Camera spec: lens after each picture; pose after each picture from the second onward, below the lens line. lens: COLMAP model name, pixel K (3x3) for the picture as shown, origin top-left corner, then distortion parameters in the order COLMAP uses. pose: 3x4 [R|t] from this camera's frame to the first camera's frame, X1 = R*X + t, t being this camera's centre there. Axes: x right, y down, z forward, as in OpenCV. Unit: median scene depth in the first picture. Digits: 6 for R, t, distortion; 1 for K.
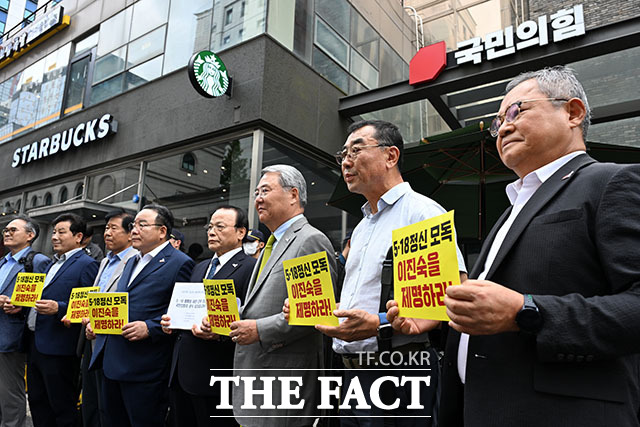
lens RADIAL K [[429.9, 0, 320.0], [0, 429.9, 213.5], [0, 0, 1]] dist [-0.023250, 0.002210]
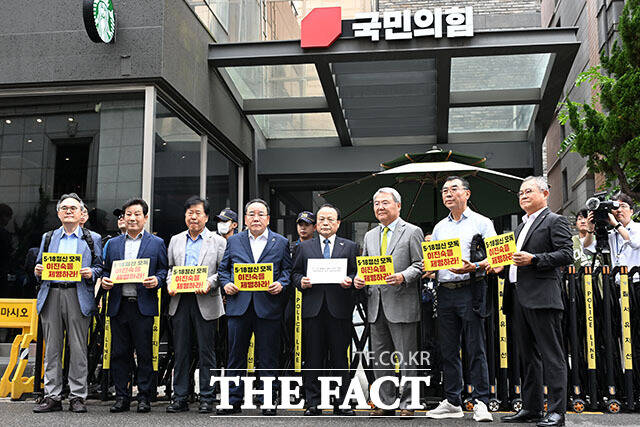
lens RADIAL K [[771.2, 0, 320.4], [0, 771.2, 187.3], [0, 0, 1]] dist [-0.023348, -0.038086]
pose [[0.882218, 0.044160, 0.468765, -0.592943], [-0.060640, 0.997957, 0.020113, -0.052747], [-0.466919, -0.046170, 0.883094, -0.540699]]
